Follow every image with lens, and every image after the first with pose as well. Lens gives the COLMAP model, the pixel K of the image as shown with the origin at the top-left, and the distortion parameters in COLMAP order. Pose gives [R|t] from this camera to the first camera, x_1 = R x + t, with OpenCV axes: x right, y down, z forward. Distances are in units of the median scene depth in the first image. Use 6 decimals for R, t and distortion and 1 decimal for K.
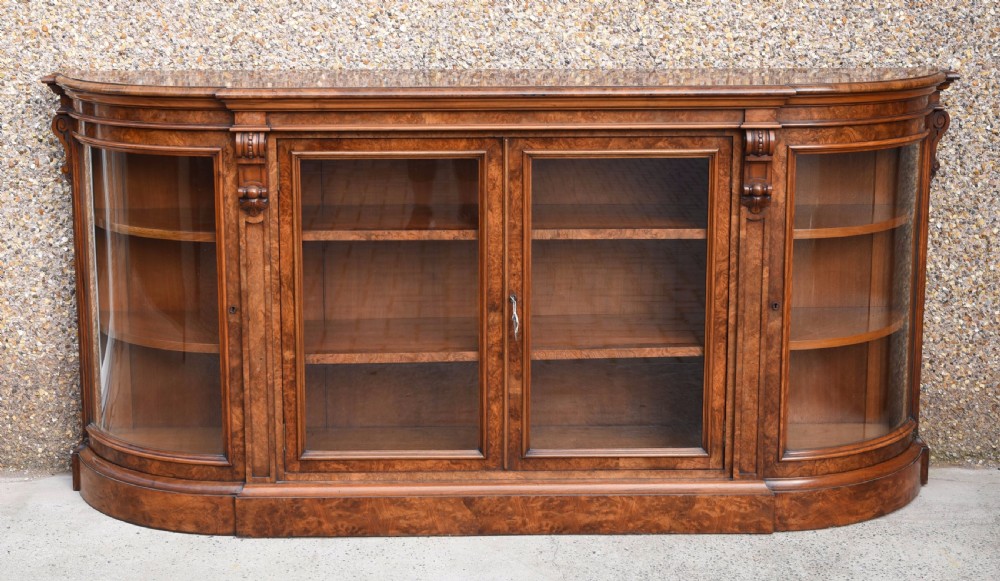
lens RADIAL K [[1647.3, 0, 508.9], [0, 1647.3, 316.4], [0, 0, 1]] dist [0.056245, 0.000000]
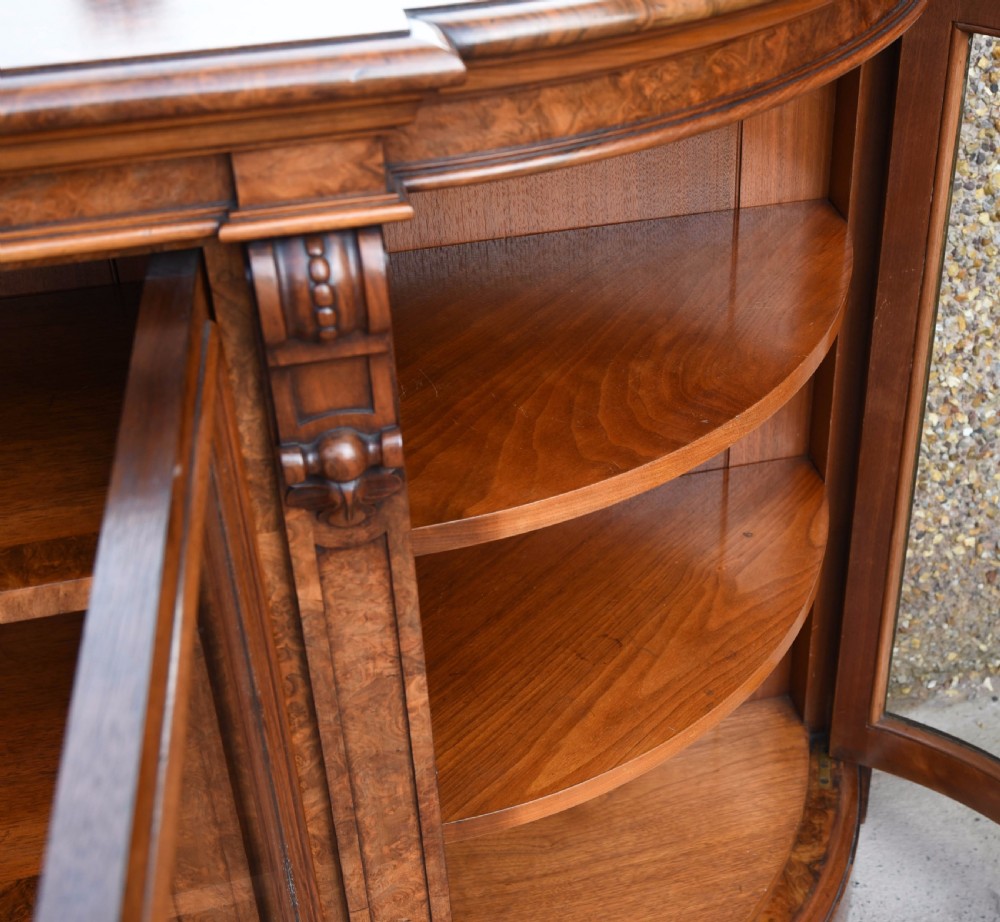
lens RADIAL K [[1593.6, 0, 646.6], [0, 1593.6, 457.9], [0, 0, 1]] dist [-0.049752, 0.000000]
pose [[0.965398, -0.142275, 0.218551, 0.138081], [0.047783, 0.920381, 0.388092, -0.156879], [-0.256366, -0.364220, 0.895332, 0.759104]]
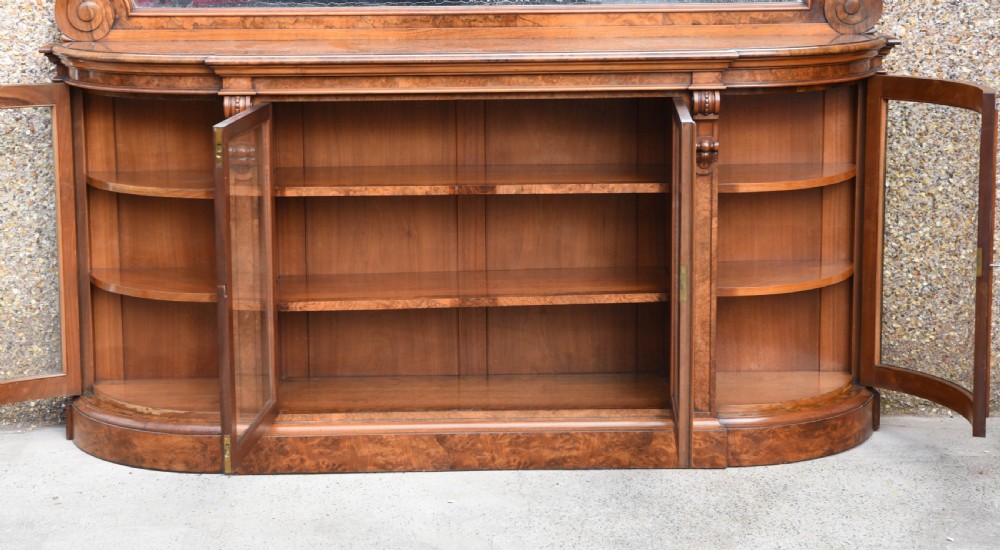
lens RADIAL K [[1812.5, 0, 503.6], [0, 1812.5, 266.9], [0, 0, 1]] dist [0.232061, 0.000000]
pose [[0.999974, -0.006917, -0.002032, 0.019284], [0.006832, 0.999212, -0.039090, 0.046874], [0.002301, 0.039075, 0.999234, -0.186893]]
